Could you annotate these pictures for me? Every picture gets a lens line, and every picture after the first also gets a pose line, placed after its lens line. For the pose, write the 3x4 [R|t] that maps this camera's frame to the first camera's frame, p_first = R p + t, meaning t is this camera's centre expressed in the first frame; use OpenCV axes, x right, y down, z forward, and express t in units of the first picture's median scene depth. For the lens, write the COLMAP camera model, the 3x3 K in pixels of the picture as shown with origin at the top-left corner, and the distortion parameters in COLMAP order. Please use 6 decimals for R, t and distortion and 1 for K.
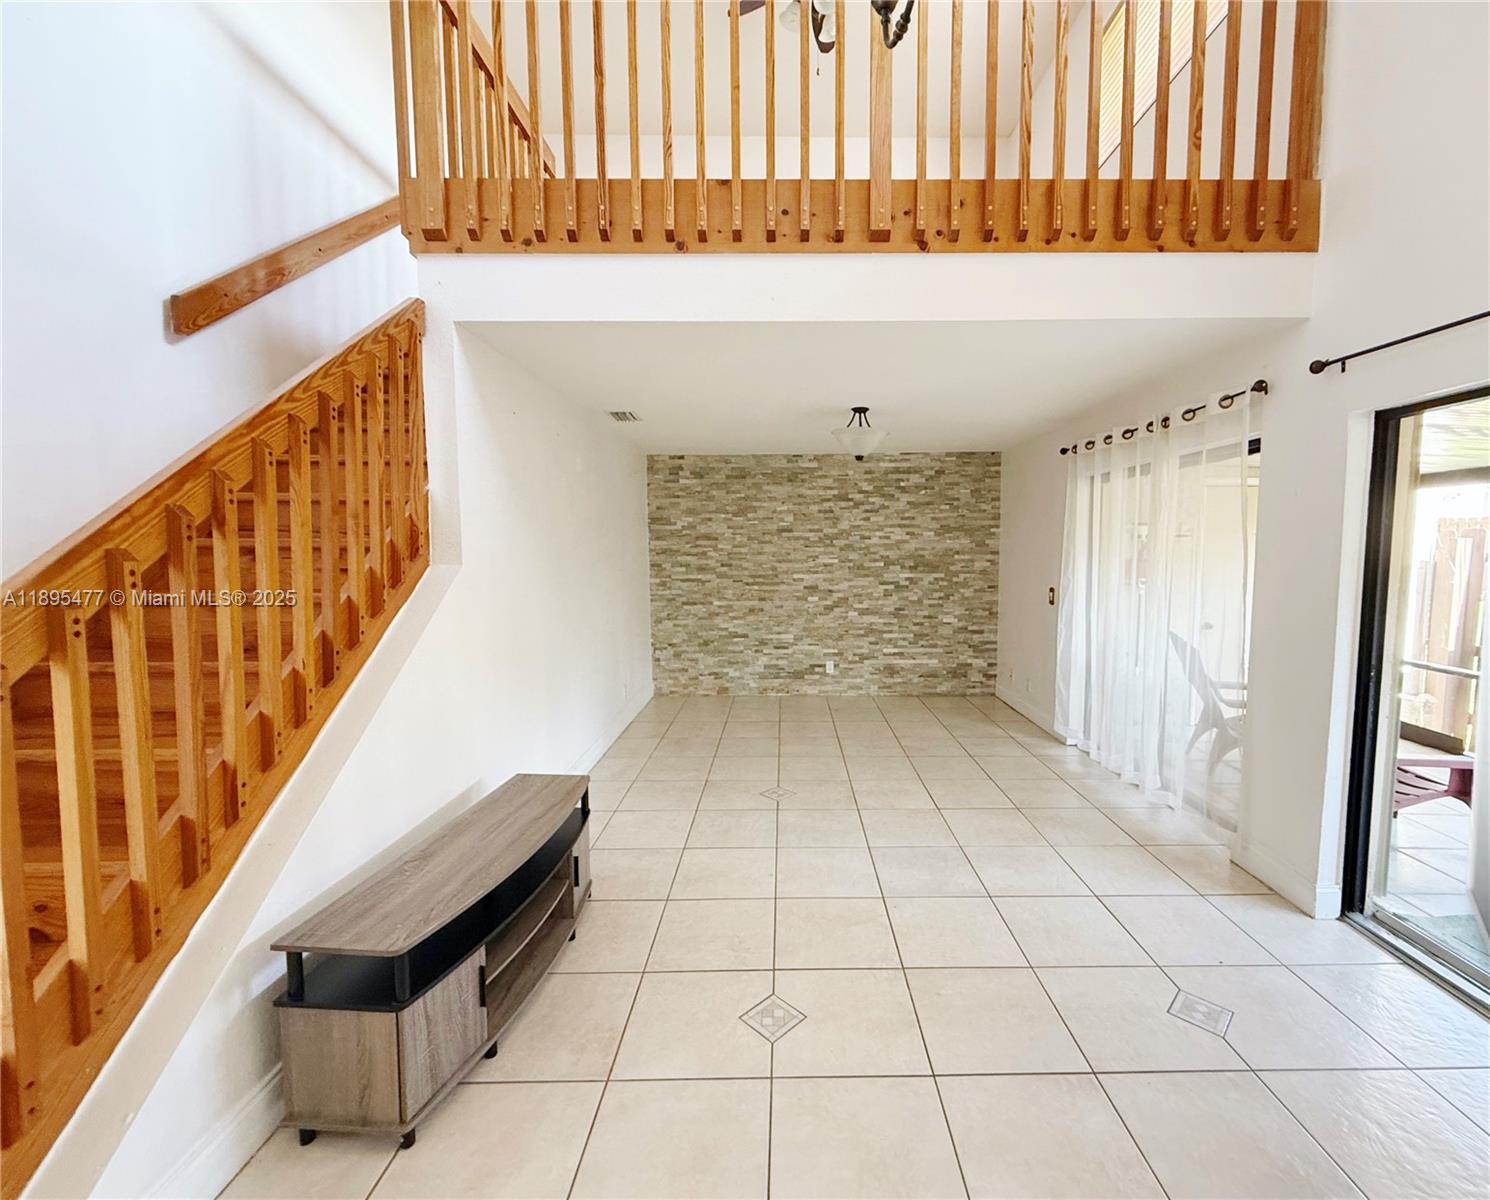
lens RADIAL K [[642.2, 0, 788.4], [0, 642.2, 594.3], [0, 0, 1]] dist [-0.000548, 0.000652]
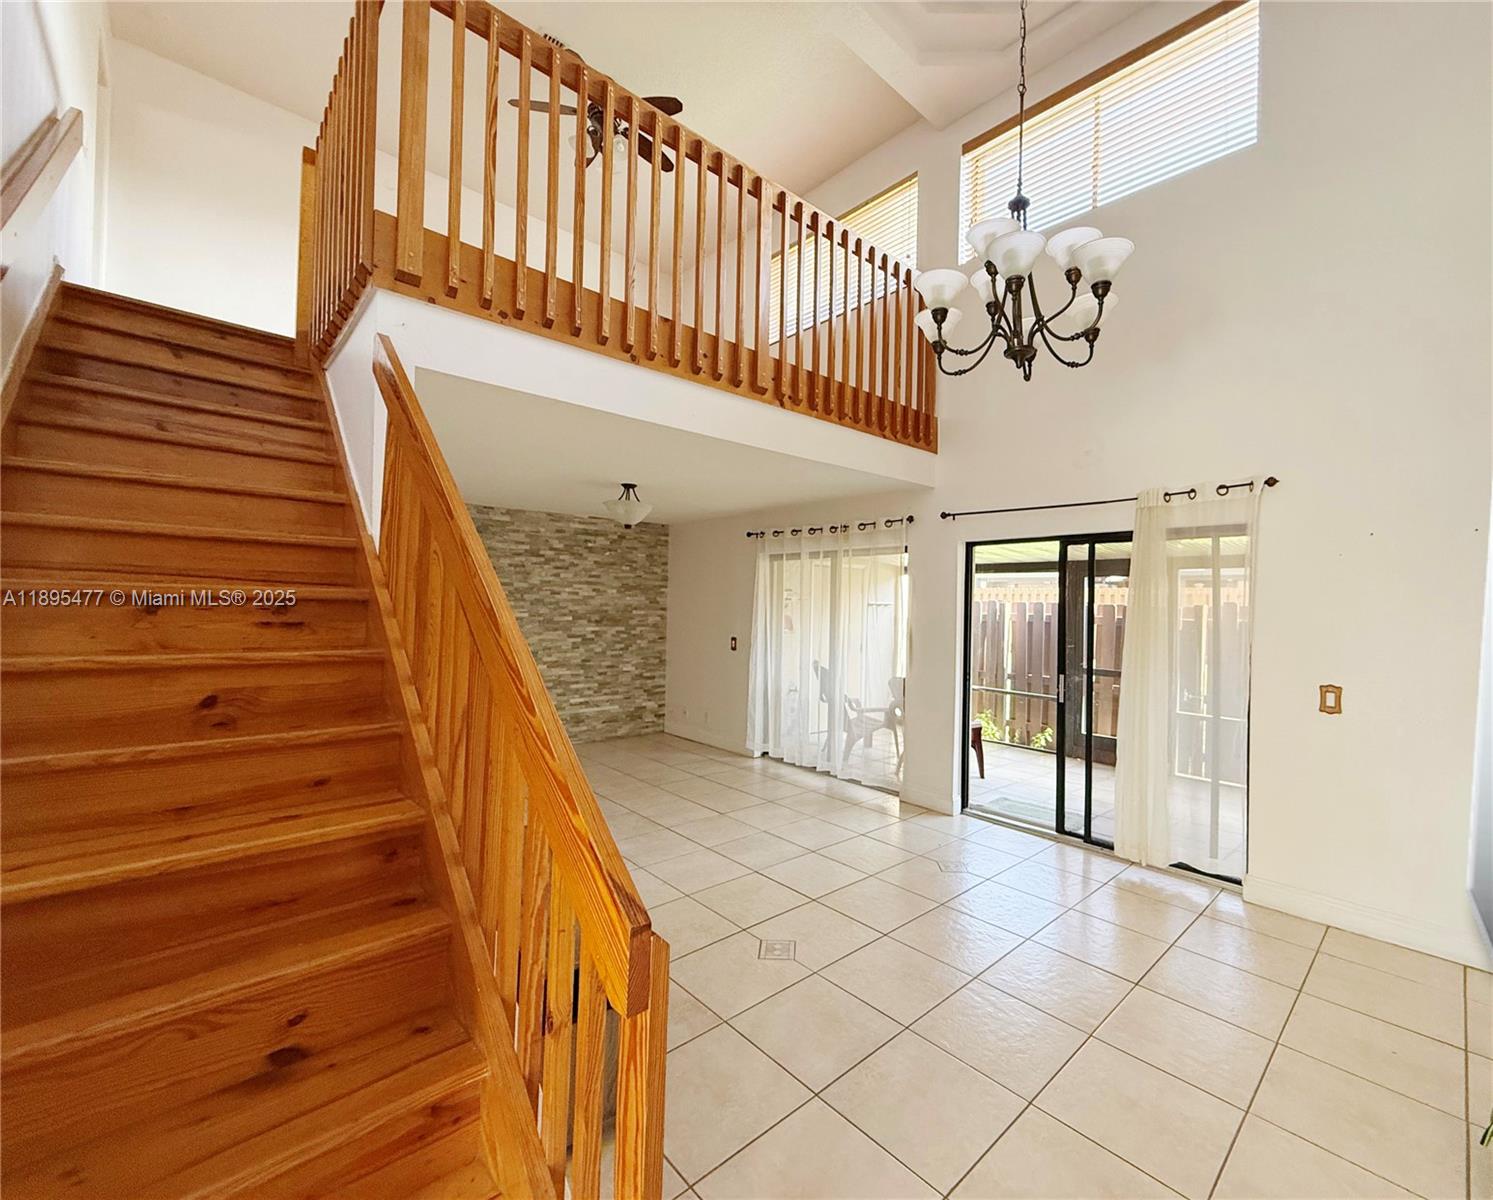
lens RADIAL K [[643.5, 0, 798.5], [0, 643.5, 591.1], [0, 0, 1]] dist [-0.000548, 0.000652]
pose [[0.731752, 0.032095, 0.680815, -0.302110], [0.028625, 0.996562, -0.077746, 0.001364], [-0.680970, 0.076379, 0.728317, -0.028246]]
